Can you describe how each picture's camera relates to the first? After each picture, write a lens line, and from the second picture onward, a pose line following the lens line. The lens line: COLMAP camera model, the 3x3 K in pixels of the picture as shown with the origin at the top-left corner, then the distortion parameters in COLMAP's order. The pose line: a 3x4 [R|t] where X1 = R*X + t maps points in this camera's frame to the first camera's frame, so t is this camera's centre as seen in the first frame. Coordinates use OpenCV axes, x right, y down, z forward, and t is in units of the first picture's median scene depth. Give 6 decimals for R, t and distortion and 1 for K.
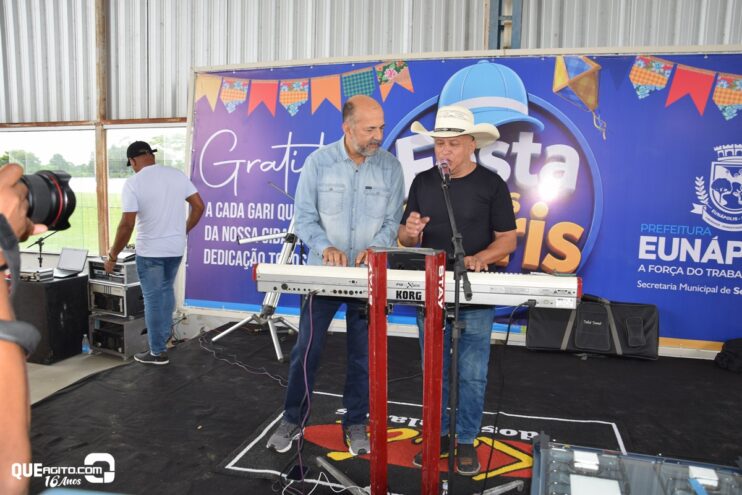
lens RADIAL K [[582.4, 0, 371.0], [0, 582.4, 247.5], [0, 0, 1]] dist [-0.164308, 0.135611]
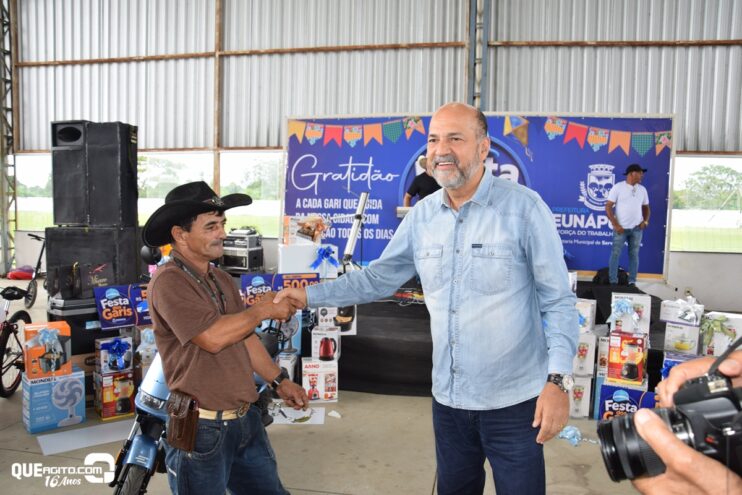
lens RADIAL K [[582.4, 0, 371.0], [0, 582.4, 247.5], [0, 0, 1]] dist [-0.164308, 0.135611]
pose [[0.996749, -0.006314, 0.080325, -0.225356], [0.009793, 0.999028, -0.042989, 0.141759], [-0.079975, 0.043636, 0.995841, -0.696748]]
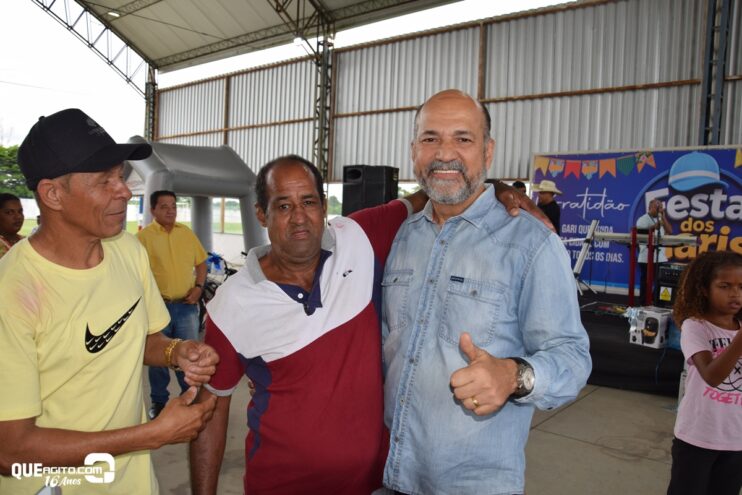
lens RADIAL K [[582.7, 0, 368.7], [0, 582.7, 244.1], [0, 0, 1]] dist [-0.175325, 0.155767]
pose [[0.908868, 0.039670, -0.415193, -0.008371], [-0.075989, 0.994555, -0.071316, 0.178992], [0.410103, 0.096367, 0.906934, -1.014468]]
